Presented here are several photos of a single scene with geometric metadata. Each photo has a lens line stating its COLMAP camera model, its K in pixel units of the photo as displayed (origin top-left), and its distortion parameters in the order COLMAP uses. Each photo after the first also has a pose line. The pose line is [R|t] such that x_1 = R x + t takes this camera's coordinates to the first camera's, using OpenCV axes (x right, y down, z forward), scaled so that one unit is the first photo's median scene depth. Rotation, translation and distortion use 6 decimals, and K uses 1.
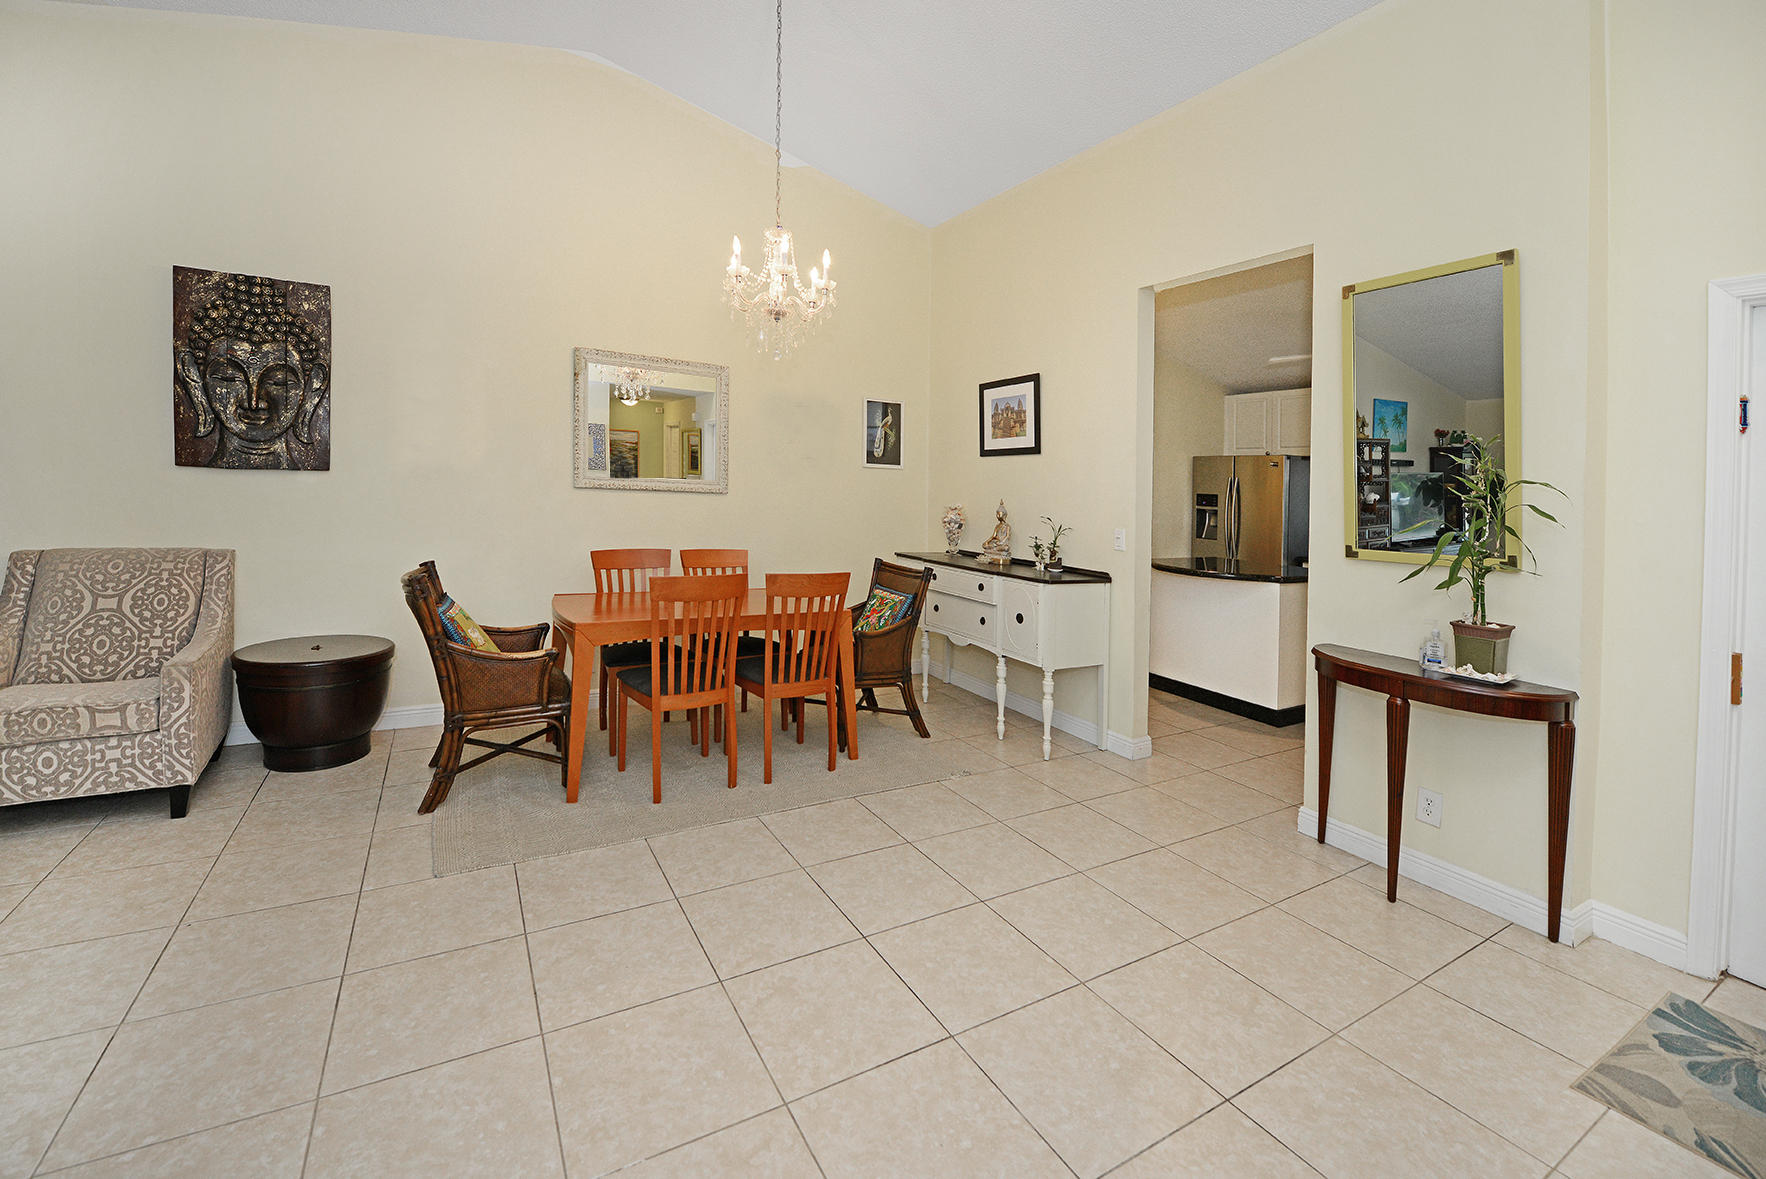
lens RADIAL K [[727.0, 0, 884.9], [0, 727.0, 503.2], [0, 0, 1]] dist [-0.006753, -0.002572]
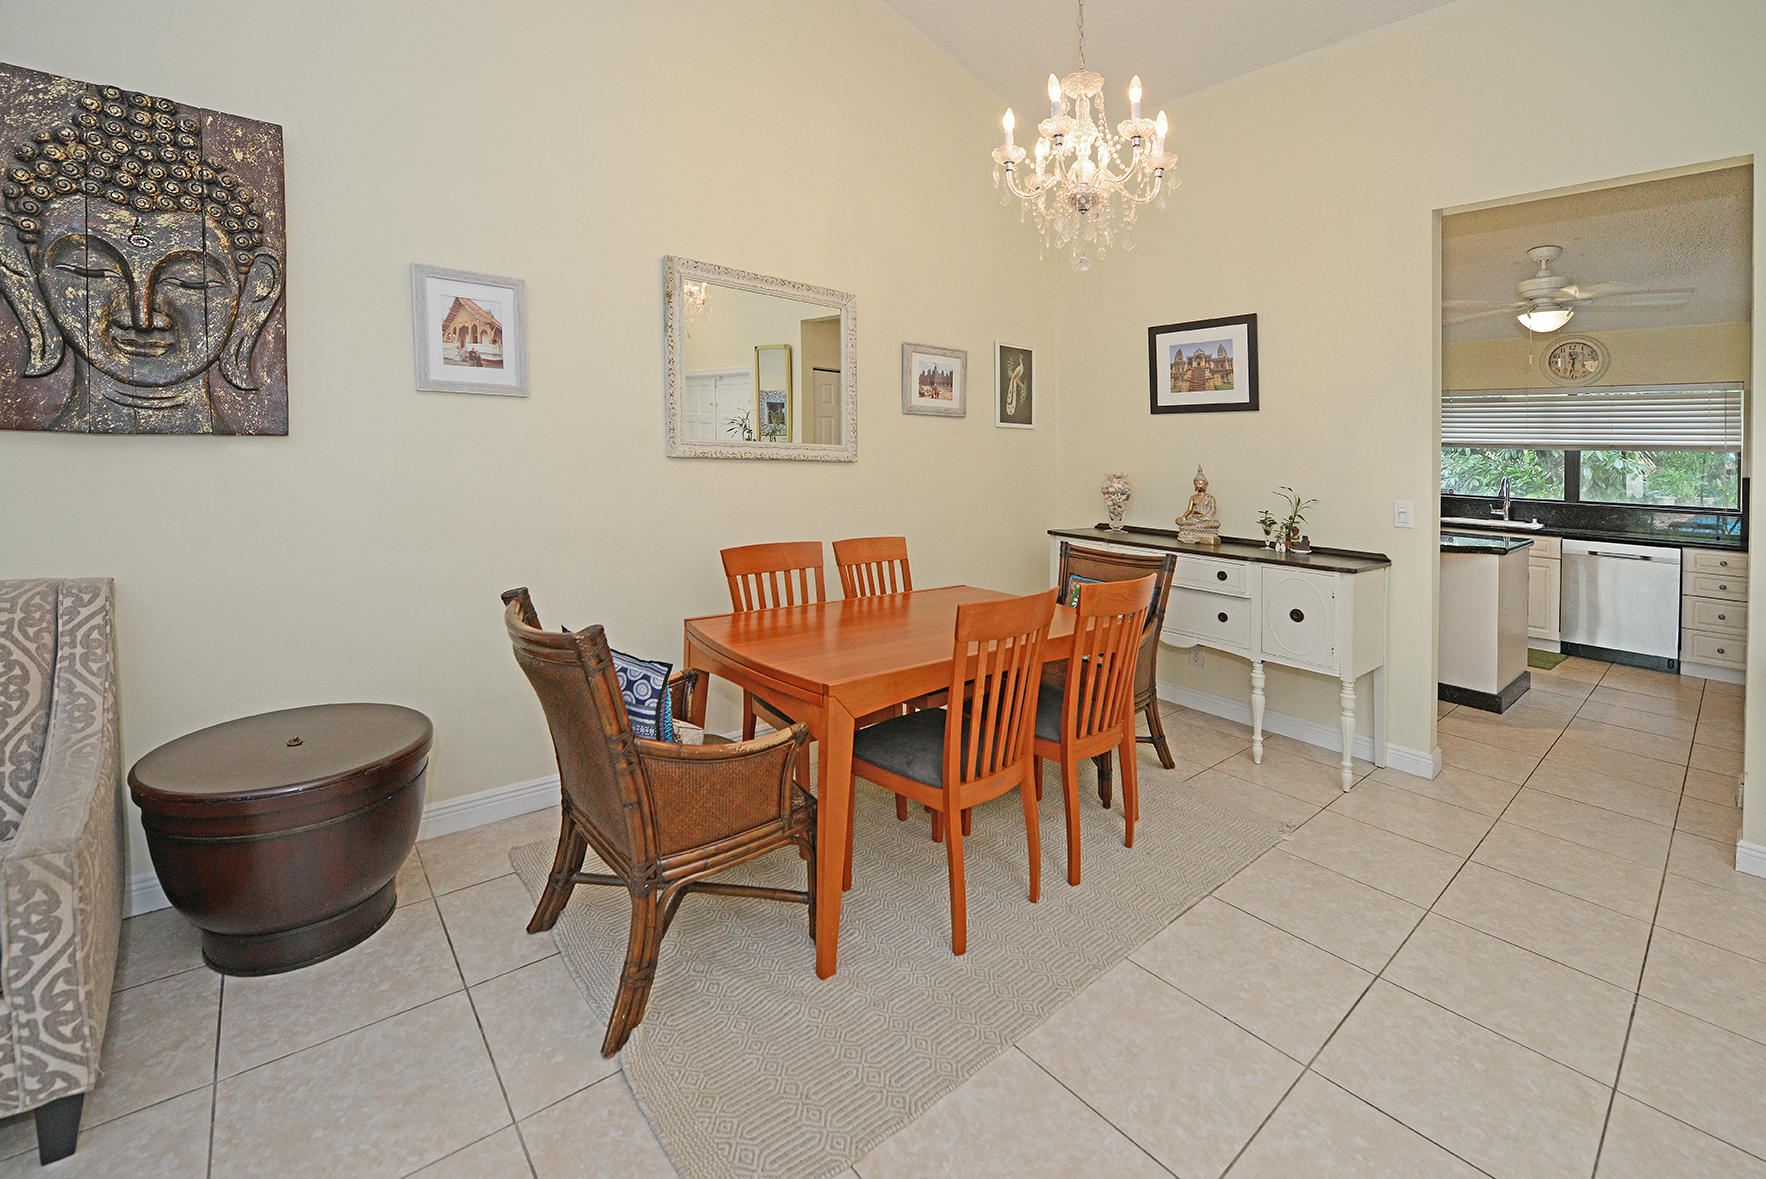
lens RADIAL K [[727.0, 0, 969.1], [0, 727.0, 476.7], [0, 0, 1]] dist [-0.006753, -0.002572]
pose [[0.979759, -0.016935, 0.199464, -0.339343], [0.013487, 0.999735, 0.018636, -0.014623], [-0.199727, -0.015568, 0.979728, 0.305410]]
